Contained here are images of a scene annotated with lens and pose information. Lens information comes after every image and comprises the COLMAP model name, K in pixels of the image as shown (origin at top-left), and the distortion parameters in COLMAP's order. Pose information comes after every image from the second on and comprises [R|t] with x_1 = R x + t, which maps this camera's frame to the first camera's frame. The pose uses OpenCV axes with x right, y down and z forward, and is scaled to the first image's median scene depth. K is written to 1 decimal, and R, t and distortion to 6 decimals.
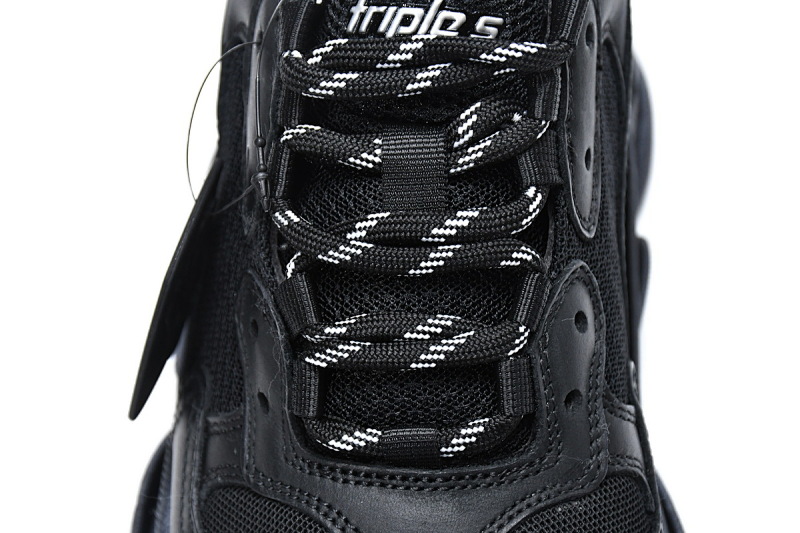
lens RADIAL K [[2261.1, 0, 395.7], [0, 2261.1, 267.4], [0, 0, 1]] dist [0.290068, 0.000000]
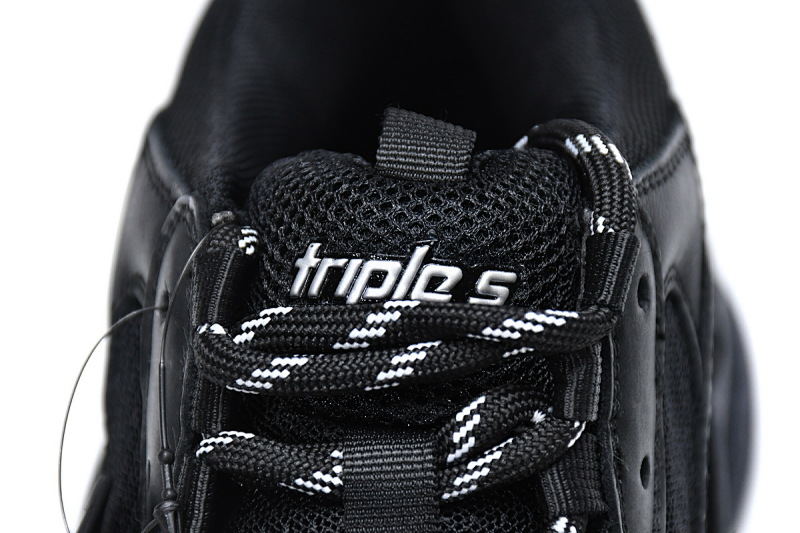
lens RADIAL K [[4464.7, 0, 401.5], [0, 4464.7, 265.9], [0, 0, 1]] dist [0.492088, 0.000000]
pose [[0.999849, -0.014958, -0.008798, 0.024429], [0.014686, 0.999435, -0.030243, -0.071378], [0.009245, 0.030109, 0.999504, -0.360347]]
